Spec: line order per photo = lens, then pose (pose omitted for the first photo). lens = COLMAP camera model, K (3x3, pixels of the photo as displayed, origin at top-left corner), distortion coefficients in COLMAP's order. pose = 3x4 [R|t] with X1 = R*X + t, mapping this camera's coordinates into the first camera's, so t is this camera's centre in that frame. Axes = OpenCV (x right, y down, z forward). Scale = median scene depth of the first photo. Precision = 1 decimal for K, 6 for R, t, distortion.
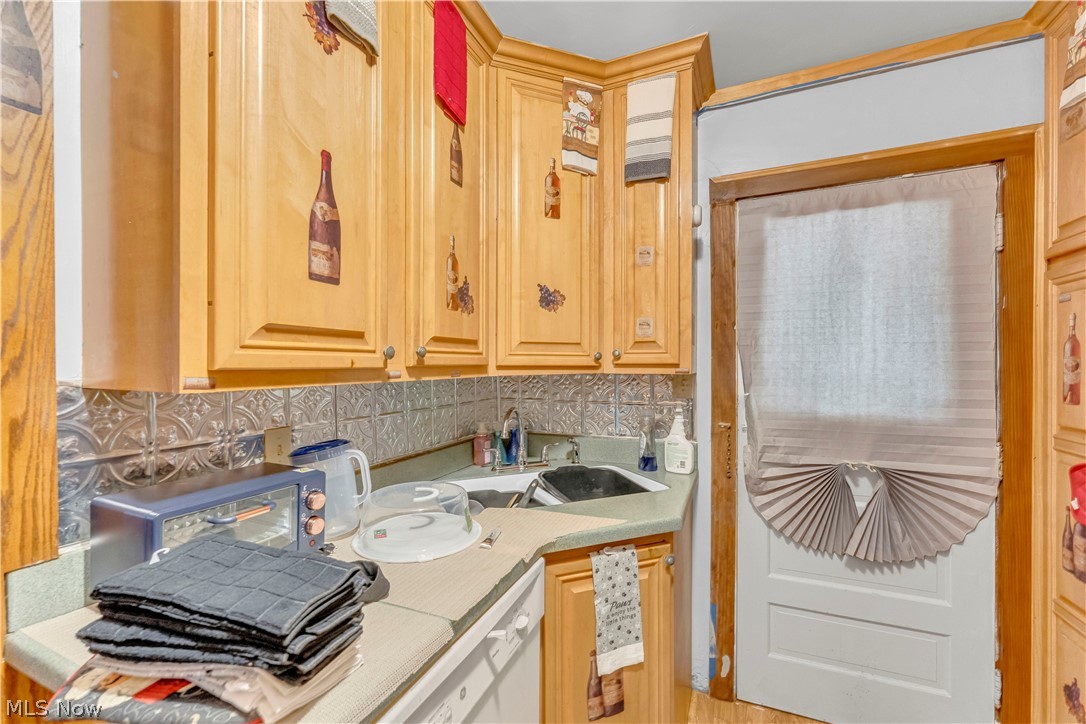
lens RADIAL K [[445.9, 0, 543.5], [0, 445.9, 366.5], [0, 0, 1]] dist [0.003661, 0.000332]
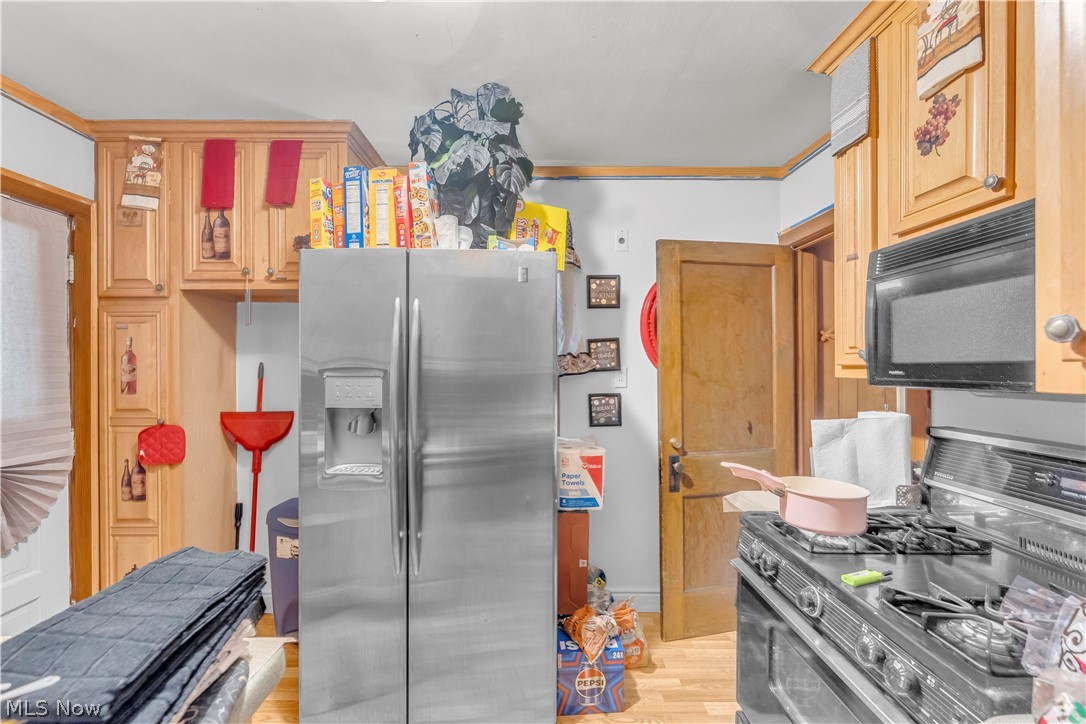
lens RADIAL K [[445.9, 0, 545.9], [0, 445.9, 365.2], [0, 0, 1]] dist [0.003661, 0.000332]
pose [[-0.415196, 0.008129, 0.909696, -0.759782], [0.009494, 0.999944, -0.004602, 0.003067], [-0.909682, 0.006726, -0.415250, 0.273037]]
